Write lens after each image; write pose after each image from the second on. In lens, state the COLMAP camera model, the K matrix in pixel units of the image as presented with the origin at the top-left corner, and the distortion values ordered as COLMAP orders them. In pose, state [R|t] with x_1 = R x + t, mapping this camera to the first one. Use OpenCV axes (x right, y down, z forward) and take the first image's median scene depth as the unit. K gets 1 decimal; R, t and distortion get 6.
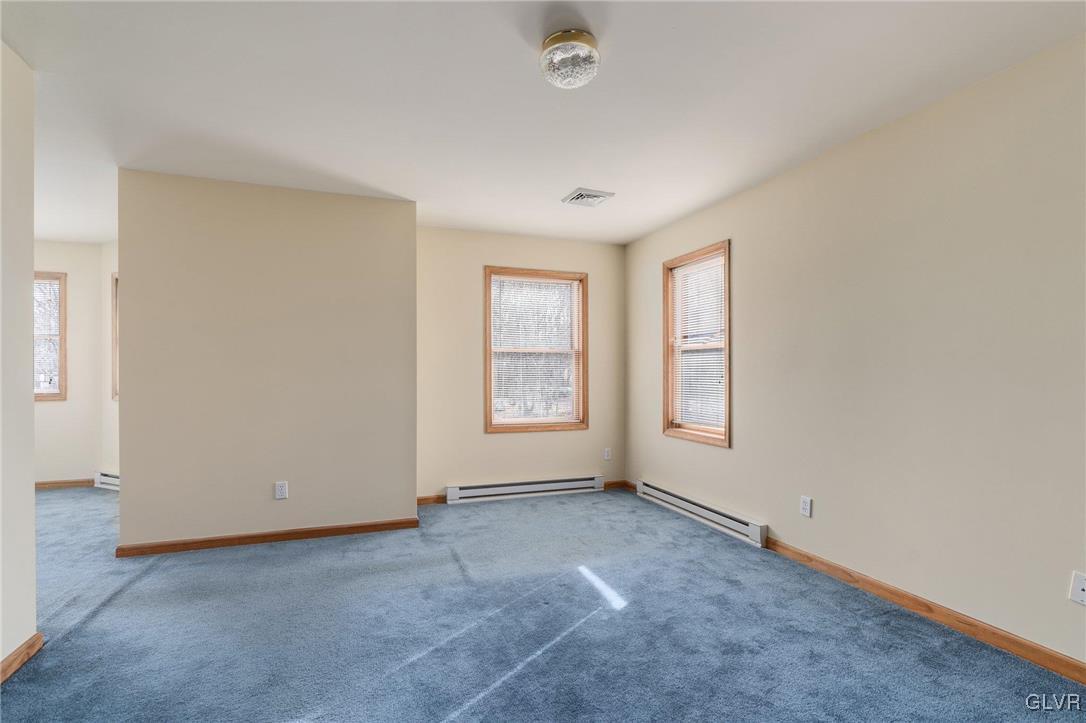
lens RADIAL K [[489.0, 0, 537.9], [0, 489.0, 374.4], [0, 0, 1]] dist [-0.002118, 0.000494]
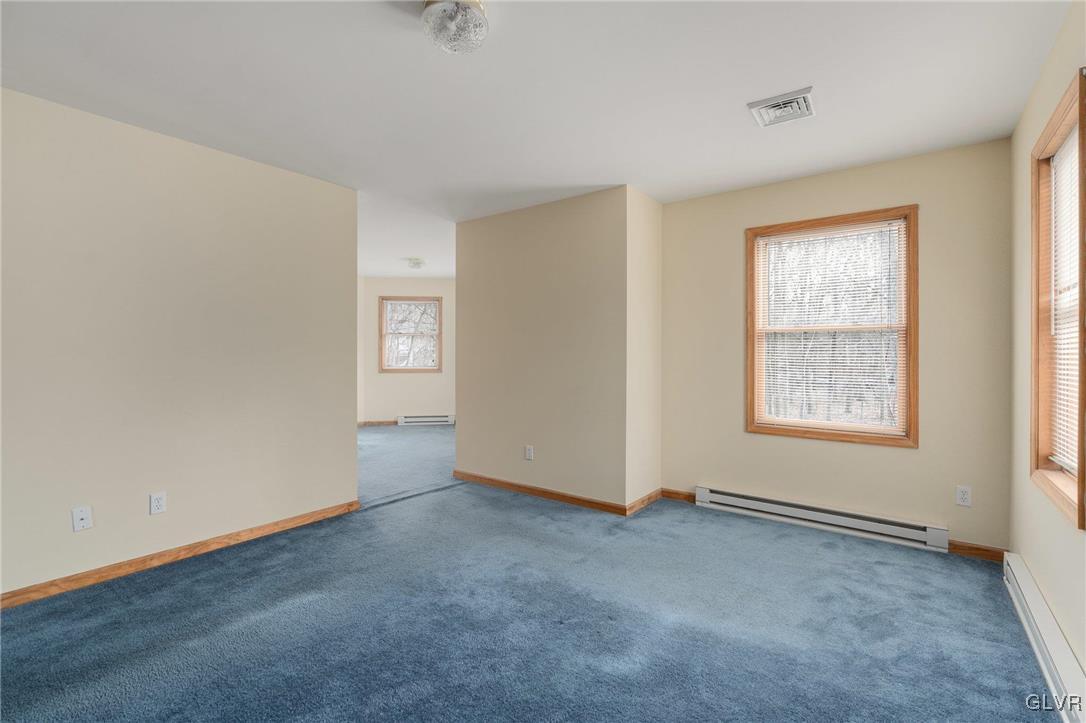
lens RADIAL K [[485.8, 0, 541.9], [0, 485.8, 353.3], [0, 0, 1]] dist [-0.005652, 0.001230]
pose [[0.546647, -0.001166, -0.837363, 0.430143], [-0.007079, 0.999957, -0.006014, -0.005246], [0.837334, 0.009216, 0.546615, 0.292287]]
